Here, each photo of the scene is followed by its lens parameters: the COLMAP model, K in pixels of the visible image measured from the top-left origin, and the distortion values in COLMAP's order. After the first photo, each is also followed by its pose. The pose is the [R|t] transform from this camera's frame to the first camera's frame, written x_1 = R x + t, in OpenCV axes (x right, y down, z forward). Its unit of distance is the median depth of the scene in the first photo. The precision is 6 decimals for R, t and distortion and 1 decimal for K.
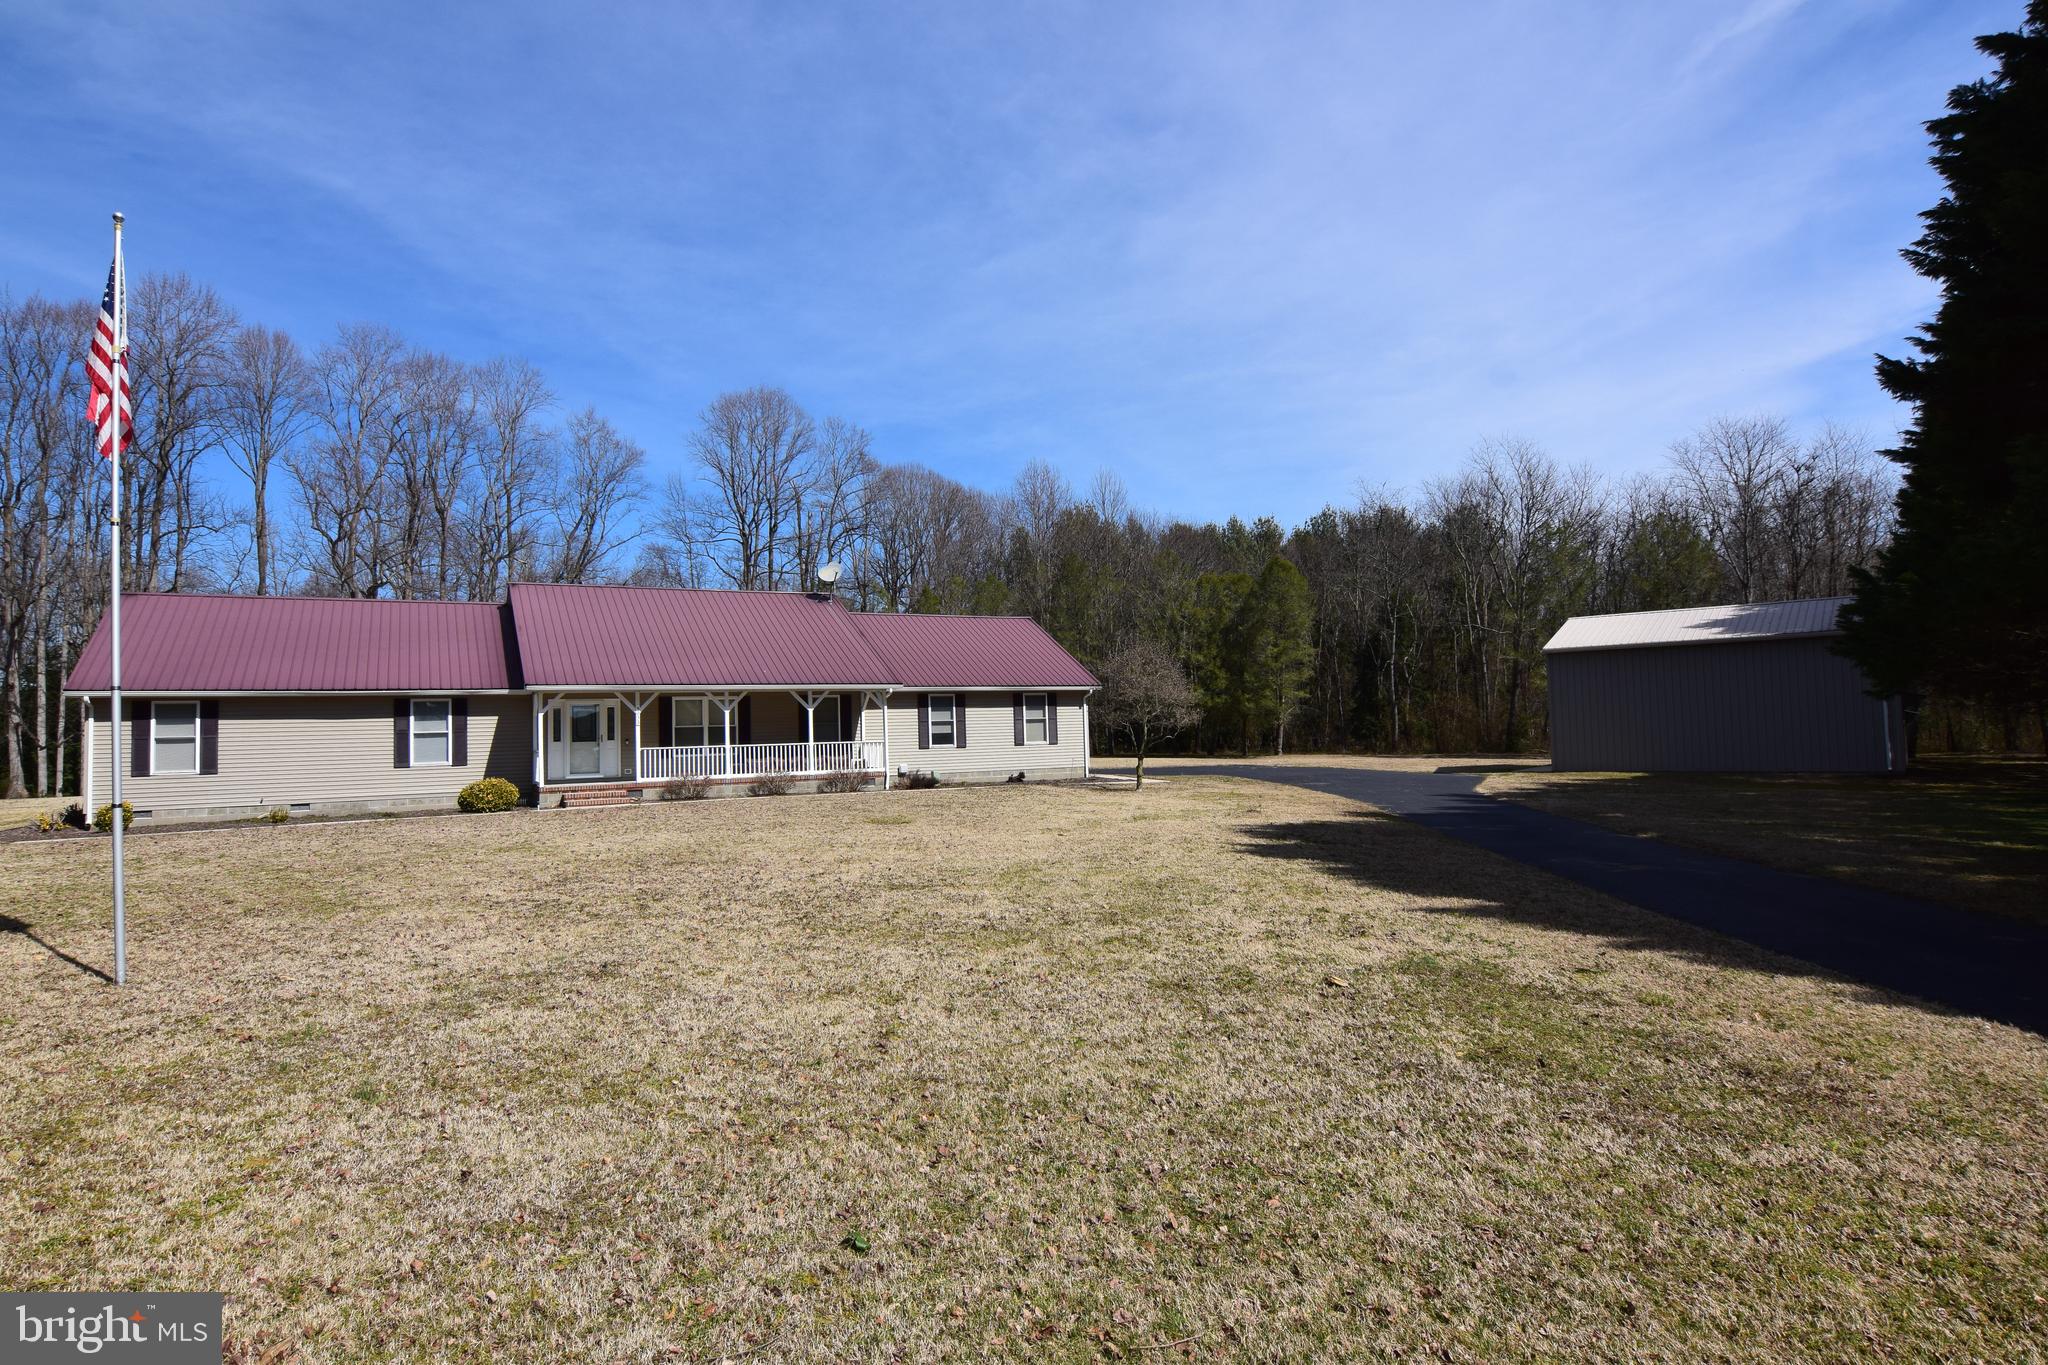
lens RADIAL K [[1096.1, 0, 1024.0], [0, 1096.1, 682.5], [0, 0, 1]] dist [-0.001430, -0.000993]
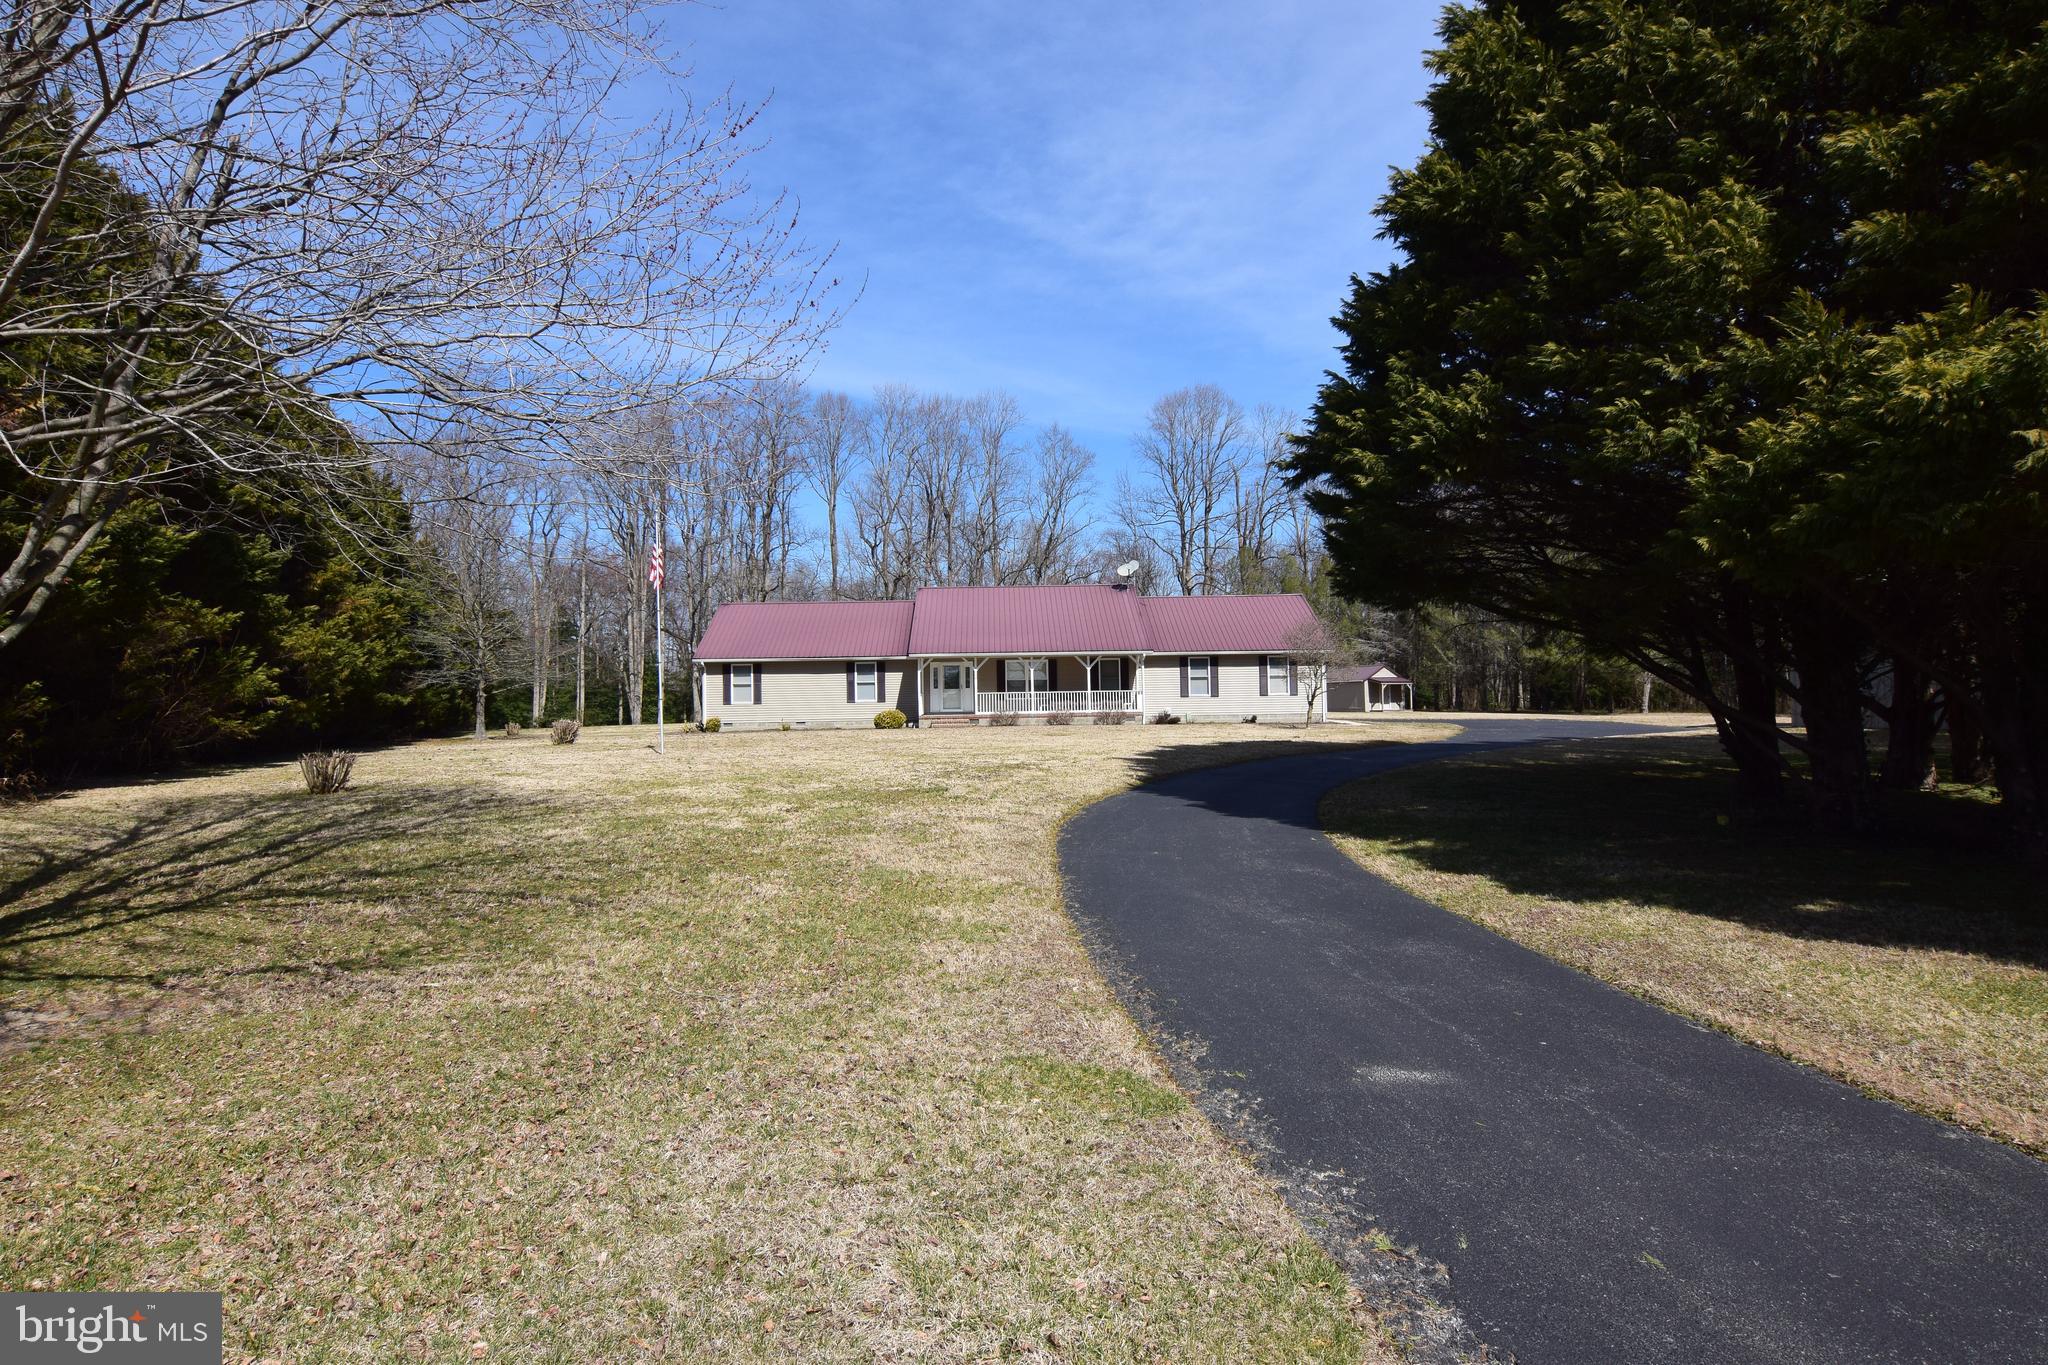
lens RADIAL K [[1106.8, 0, 1024.0], [0, 1106.8, 682.5], [0, 0, 1]] dist [0.120623, -0.000193]
pose [[0.886177, 0.005274, -0.463316, 0.395351], [0.012580, 0.999293, 0.035435, -0.009611], [0.463176, -0.037231, 0.885484, -0.338968]]
